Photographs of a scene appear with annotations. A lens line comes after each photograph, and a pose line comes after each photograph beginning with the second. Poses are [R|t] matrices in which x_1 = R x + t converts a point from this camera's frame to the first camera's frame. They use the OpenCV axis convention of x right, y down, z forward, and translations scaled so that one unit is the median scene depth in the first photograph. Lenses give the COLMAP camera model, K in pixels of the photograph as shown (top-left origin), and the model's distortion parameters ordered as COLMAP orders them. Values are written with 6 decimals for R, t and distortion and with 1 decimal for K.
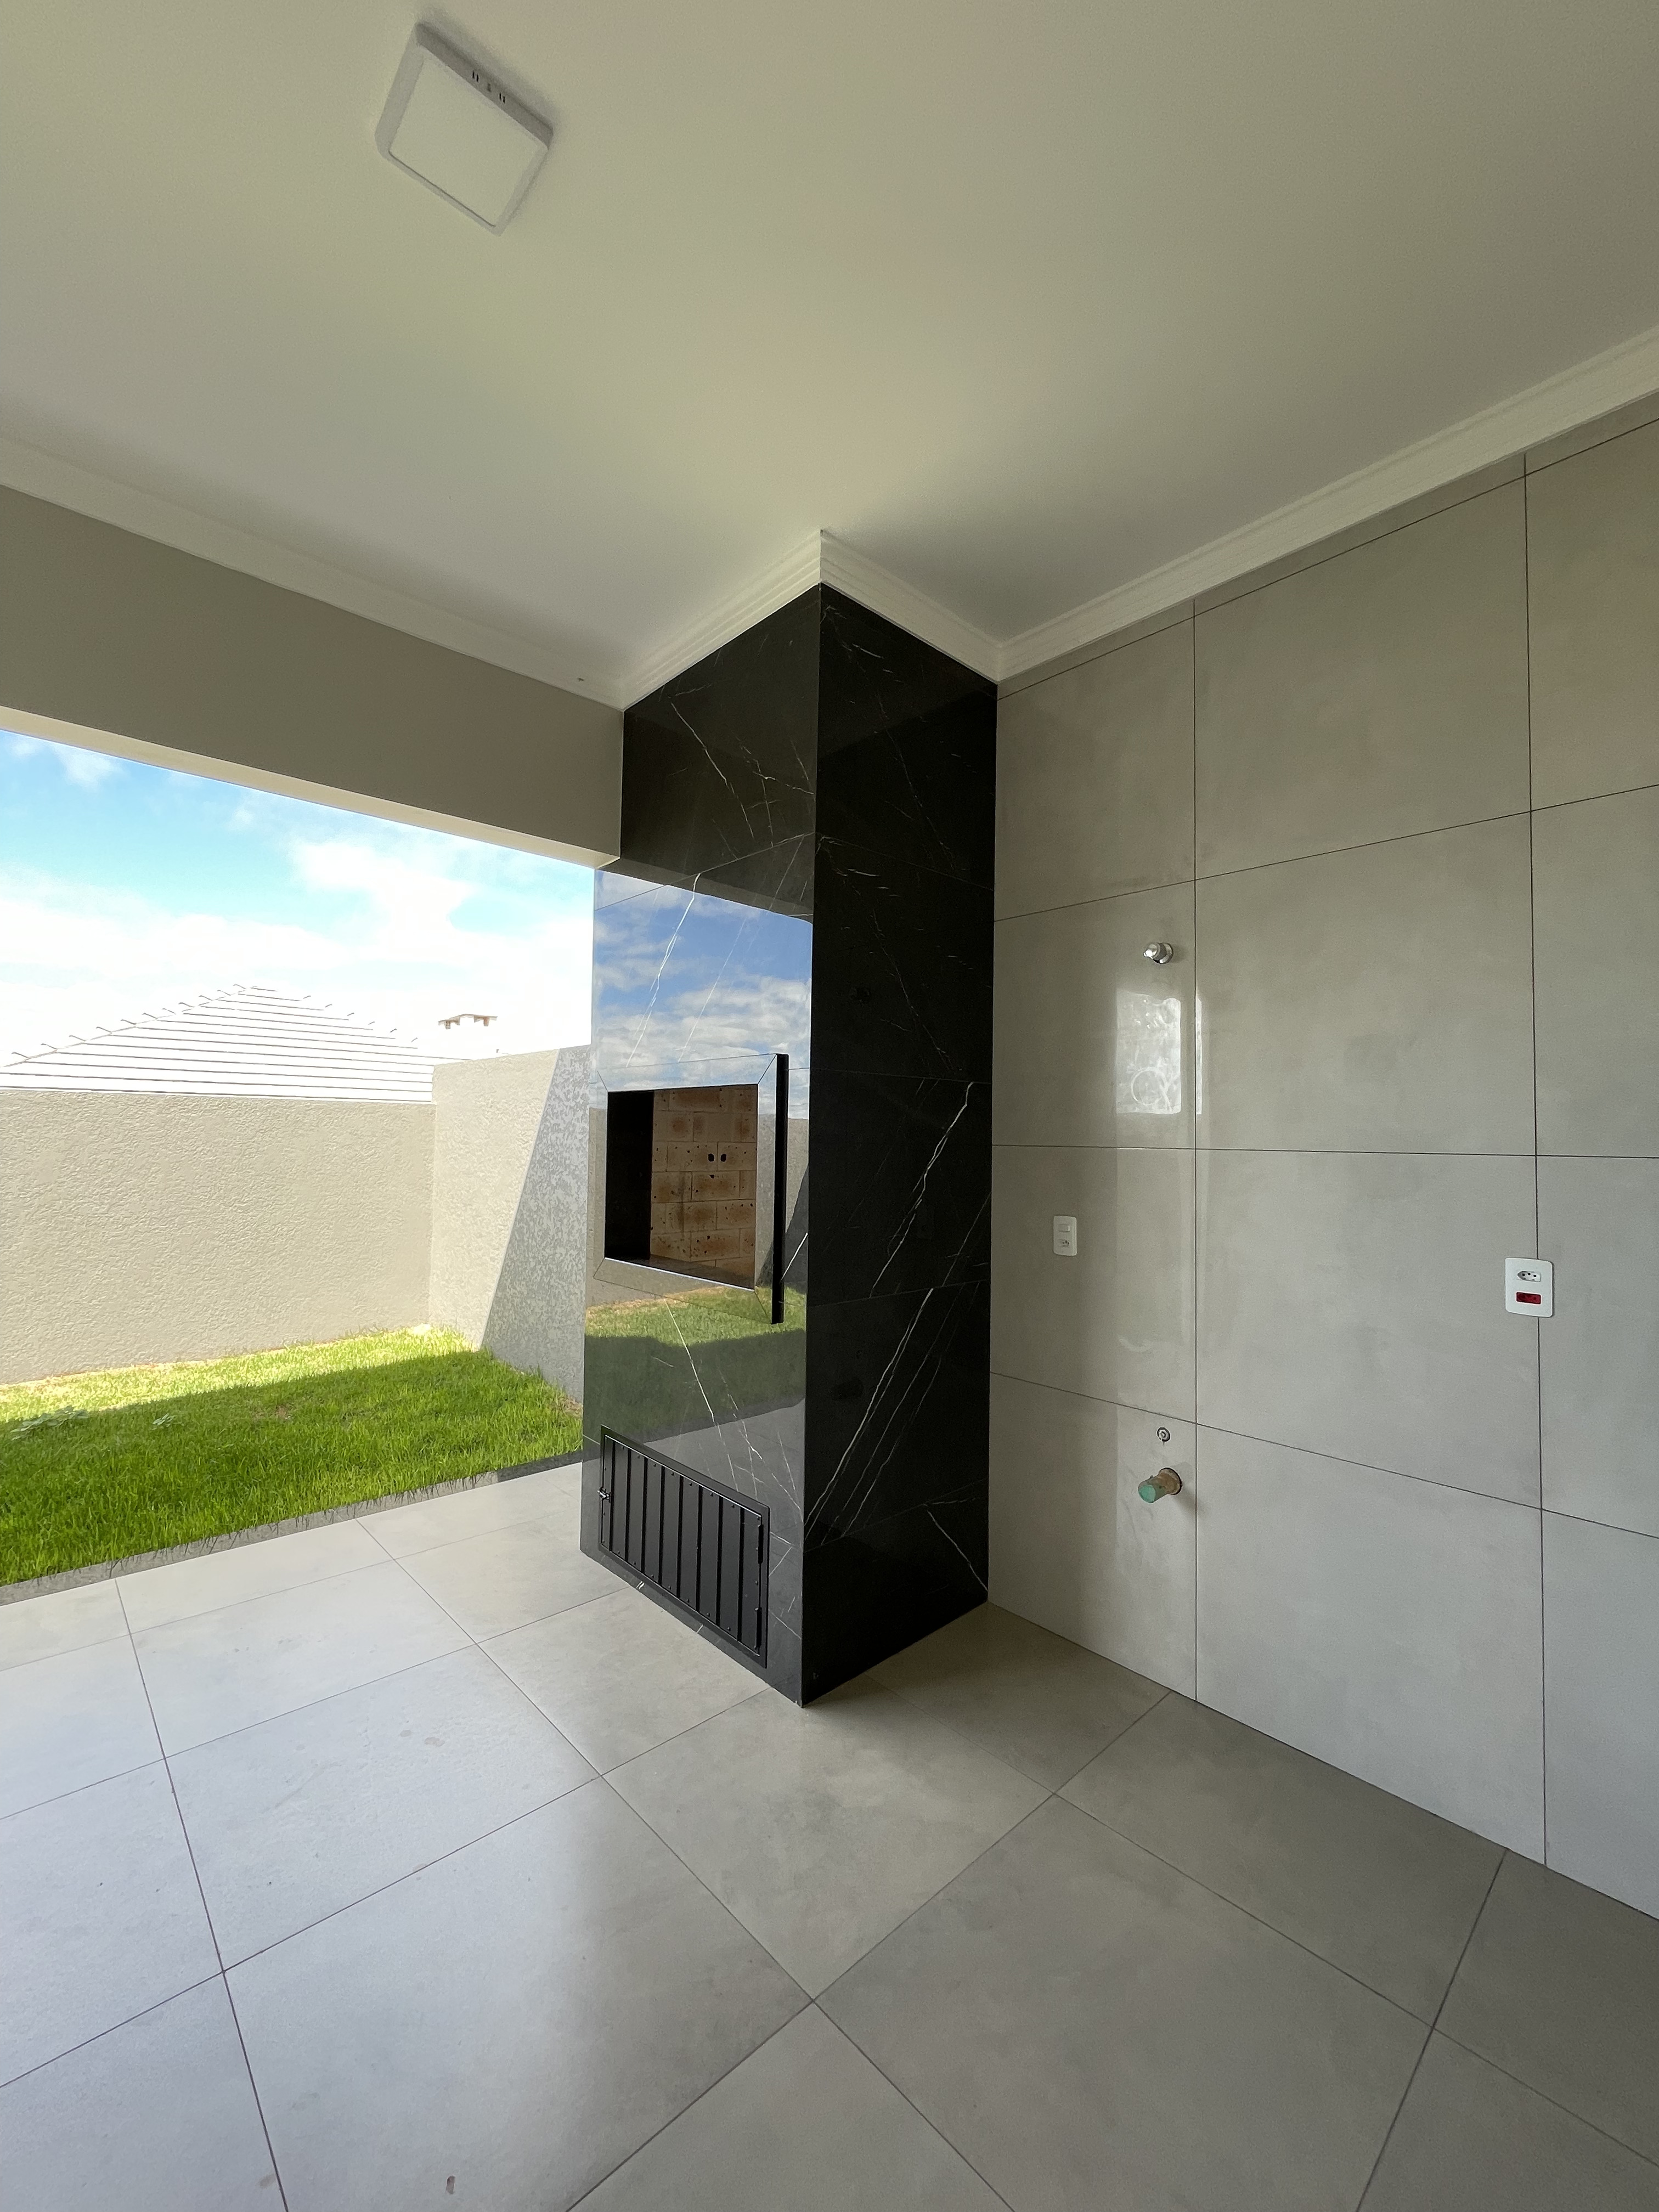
lens RADIAL K [[896.1, 0, 829.5], [0, 896.1, 1106.0], [0, 0, 1]] dist [-0.002408, -0.000374]
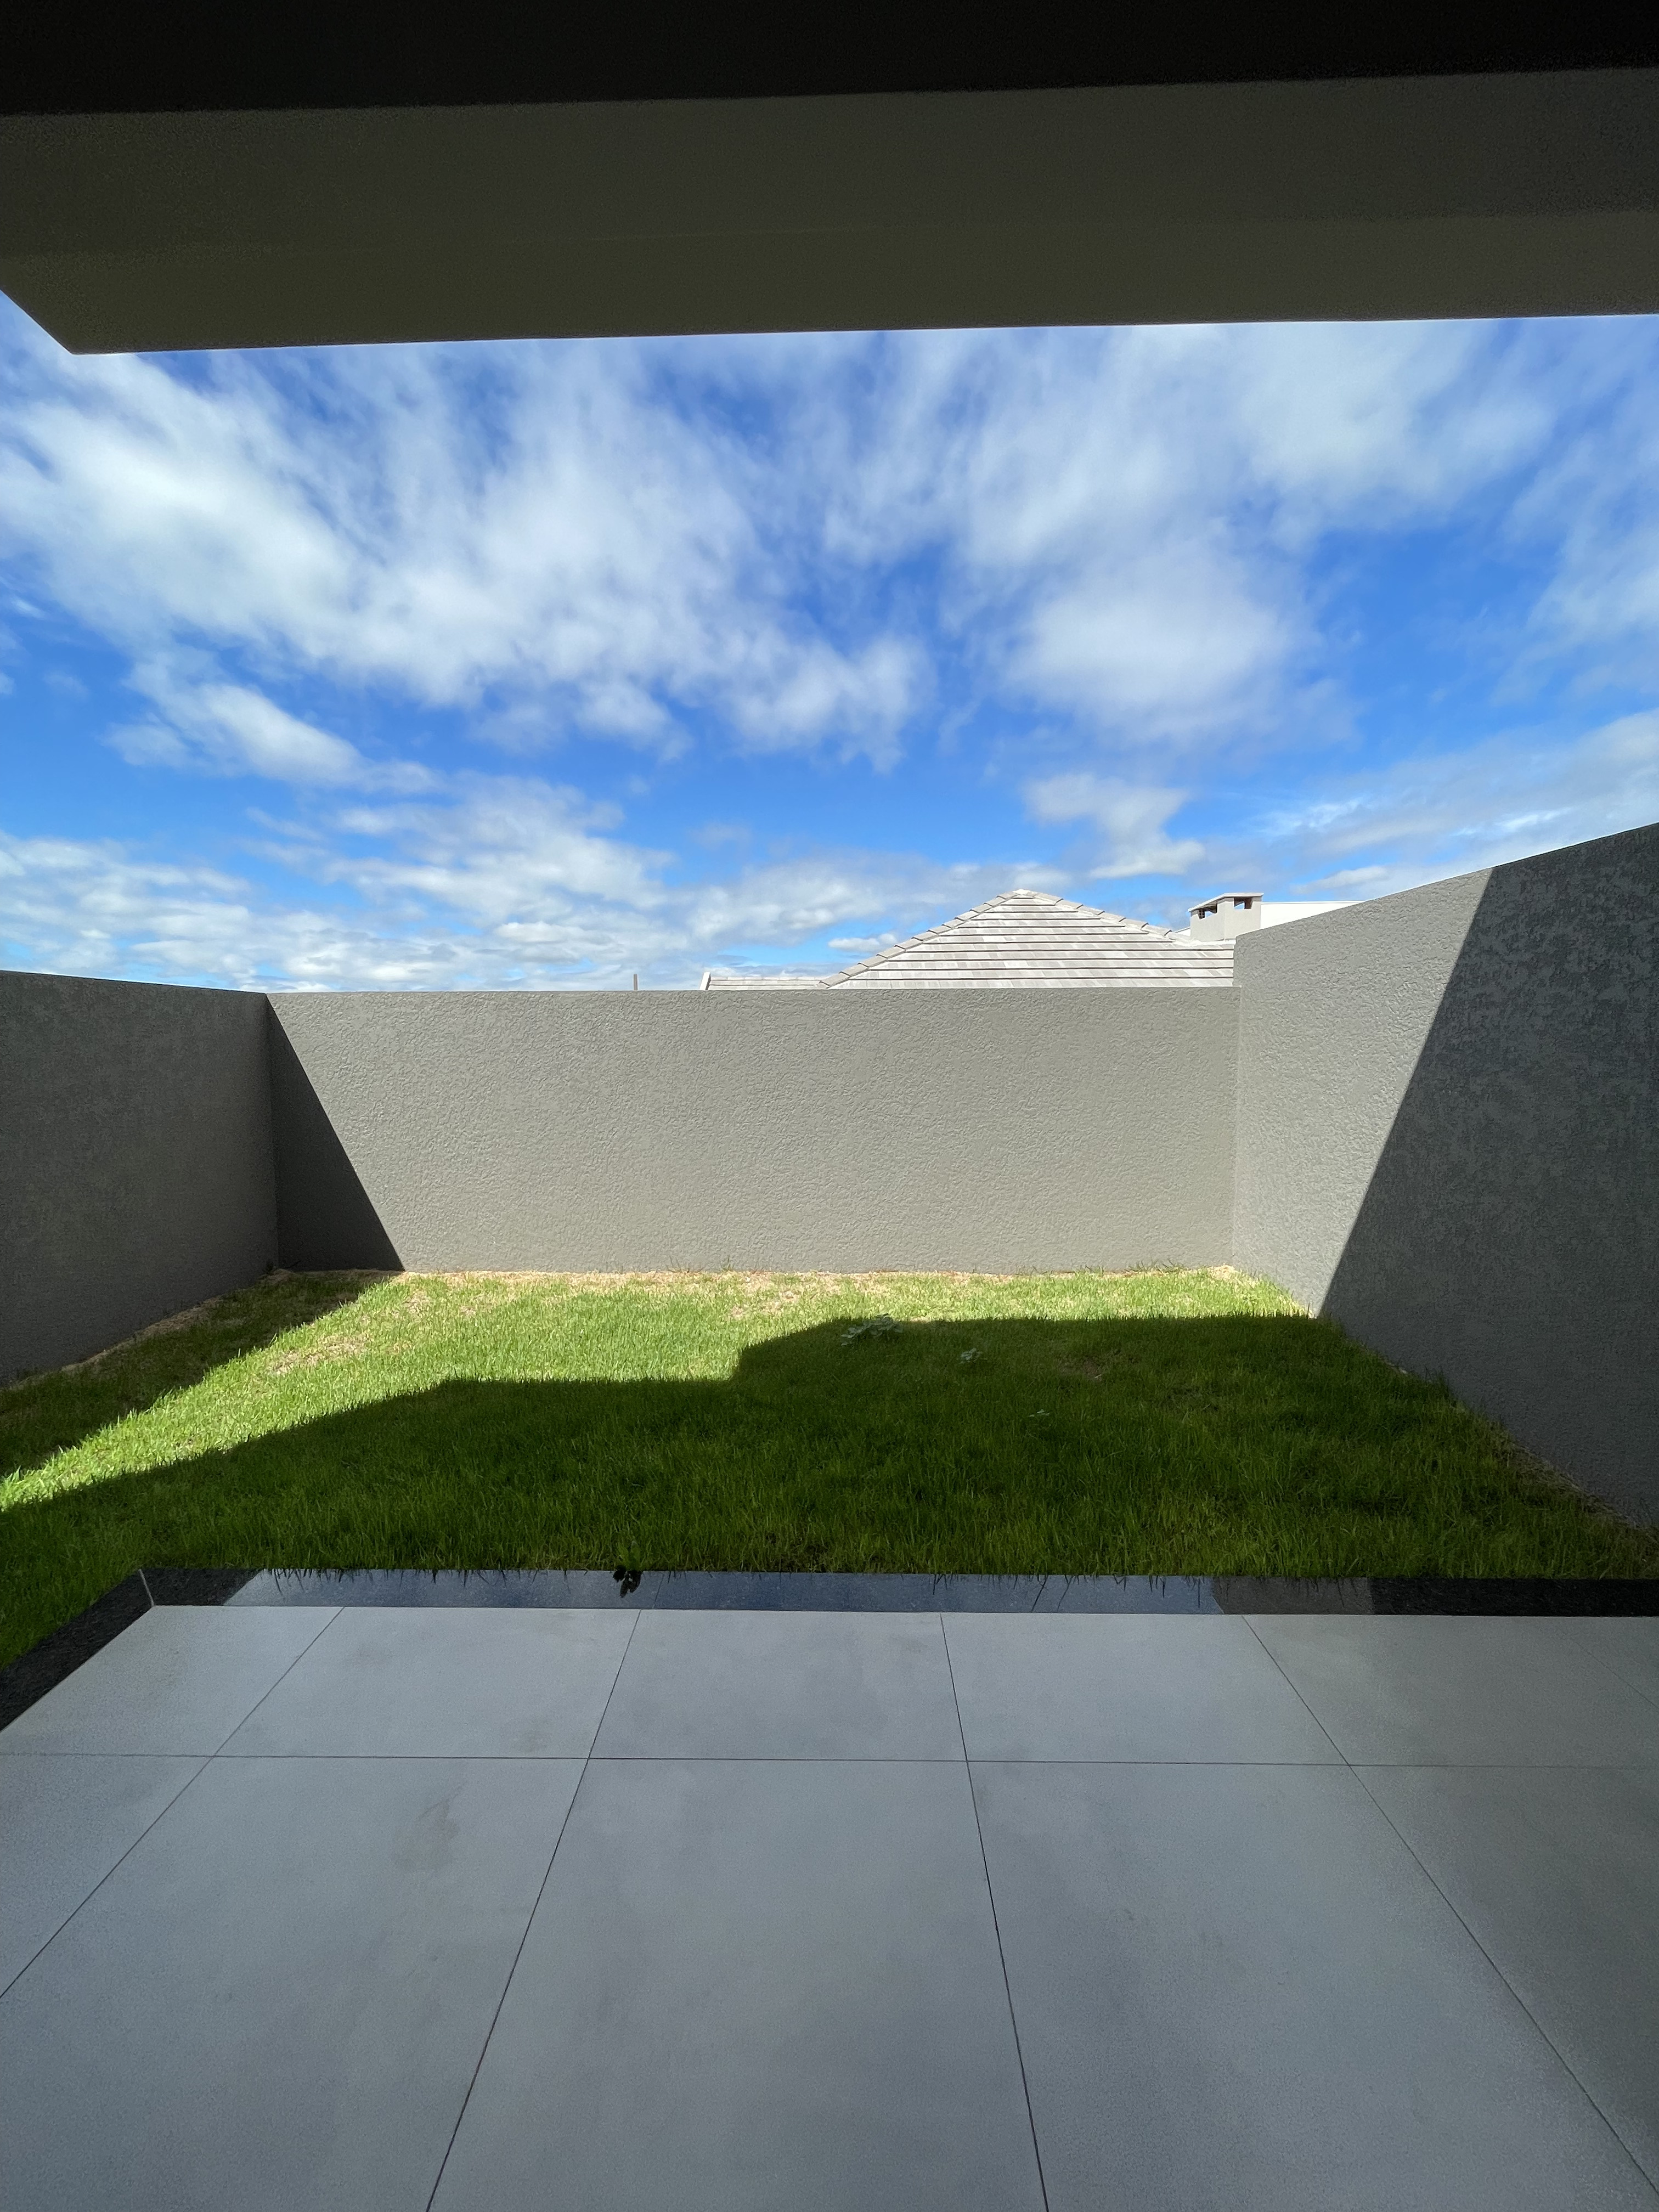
lens RADIAL K [[896.1, 0, 829.5], [0, 896.1, 1106.0], [0, 0, 1]] dist [-0.002408, -0.000374]
pose [[0.723060, 0.029348, -0.690162, -0.209861], [0.039862, 0.995660, 0.084101, 0.027584], [0.689634, -0.088321, 0.718751, 0.252640]]
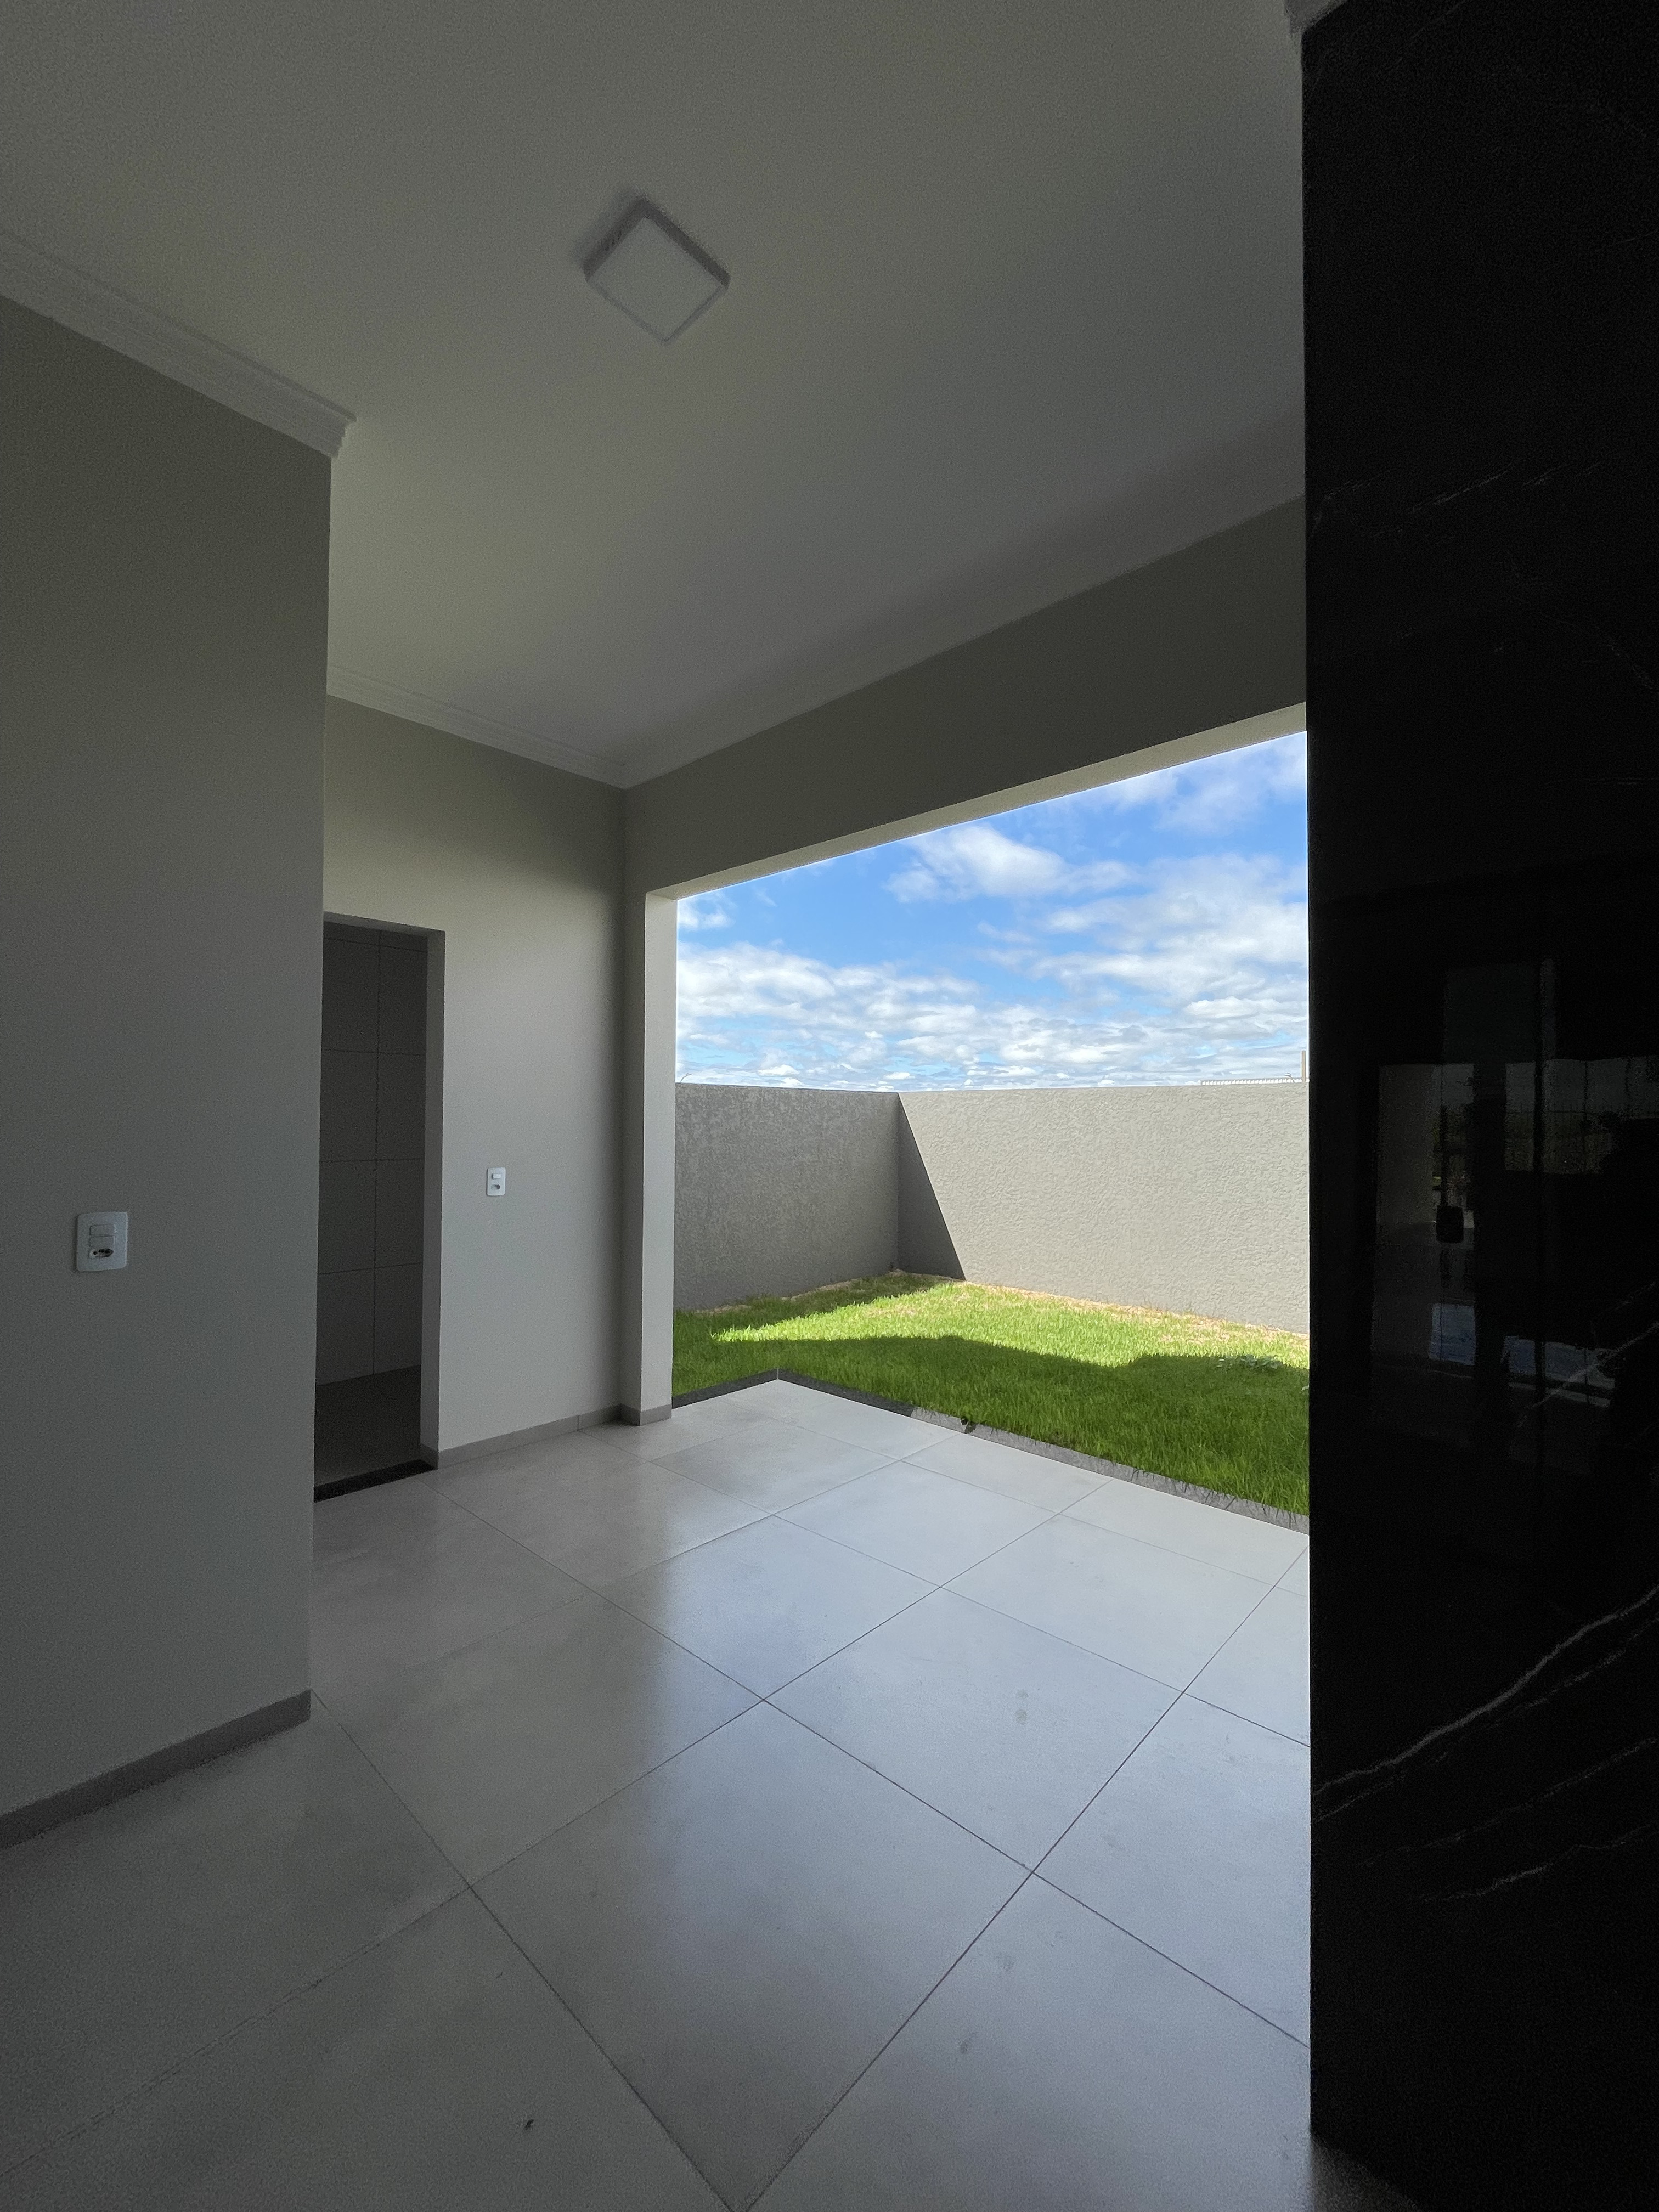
lens RADIAL K [[896.1, 0, 829.5], [0, 896.1, 1106.0], [0, 0, 1]] dist [-0.002408, -0.000374]
pose [[0.078035, -0.032309, -0.996427, 0.217941], [0.031404, 0.999058, -0.029935, 0.029423], [0.996456, -0.028956, 0.078976, 0.302712]]
